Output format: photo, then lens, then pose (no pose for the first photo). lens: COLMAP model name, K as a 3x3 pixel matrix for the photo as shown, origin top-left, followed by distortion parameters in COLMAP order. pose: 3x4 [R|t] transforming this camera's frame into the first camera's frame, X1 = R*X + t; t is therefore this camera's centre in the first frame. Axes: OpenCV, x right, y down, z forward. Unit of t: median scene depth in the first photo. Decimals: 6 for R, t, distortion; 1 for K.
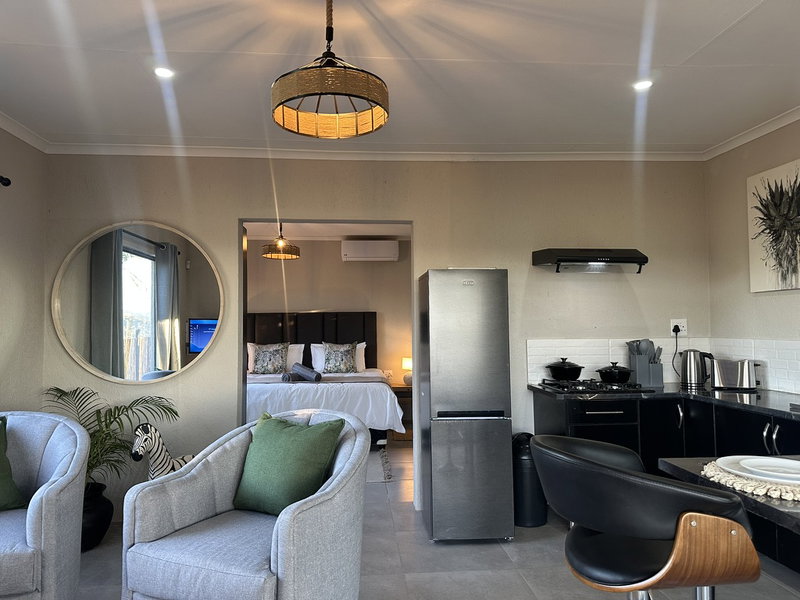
lens RADIAL K [[568.9, 0, 397.9], [0, 568.9, 303.2], [0, 0, 1]] dist [0.009440, -0.002229]
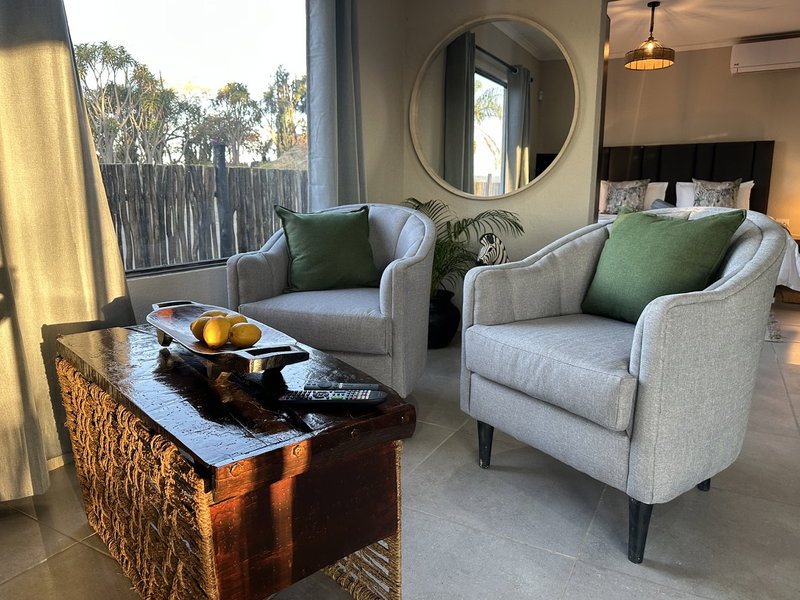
lens RADIAL K [[568.1, 0, 401.2], [0, 568.1, 297.3], [0, 0, 1]] dist [0.077161, -0.109654]
pose [[0.836016, 0.111778, -0.537200, -0.034404], [0.011028, 0.975410, 0.220121, 0.090309], [0.548595, -0.189949, 0.814226, 0.098009]]
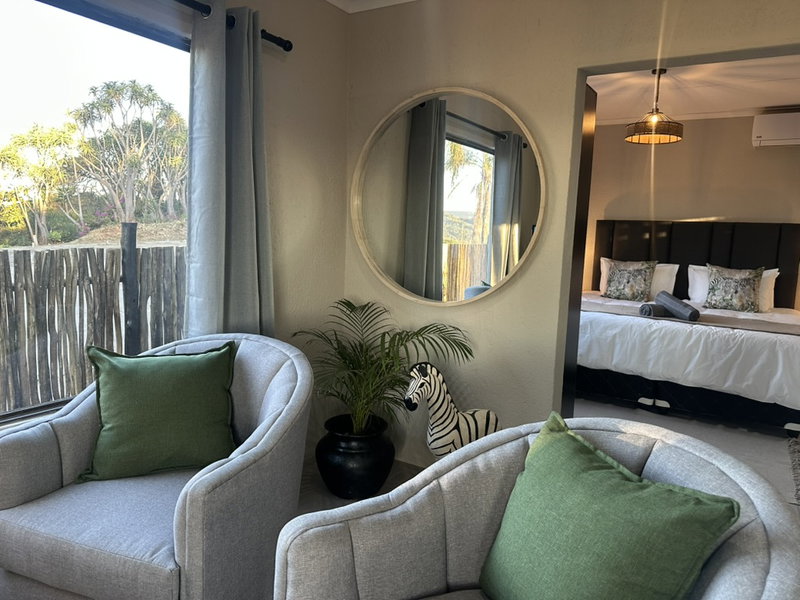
lens RADIAL K [[567.9, 0, 398.1], [0, 567.9, 291.9], [0, 0, 1]] dist [0.077445, -0.114724]
pose [[0.807738, 0.107752, -0.579611, -0.043459], [-0.024922, 0.988517, 0.149038, 0.008448], [0.589014, -0.105939, 0.801149, 0.346648]]
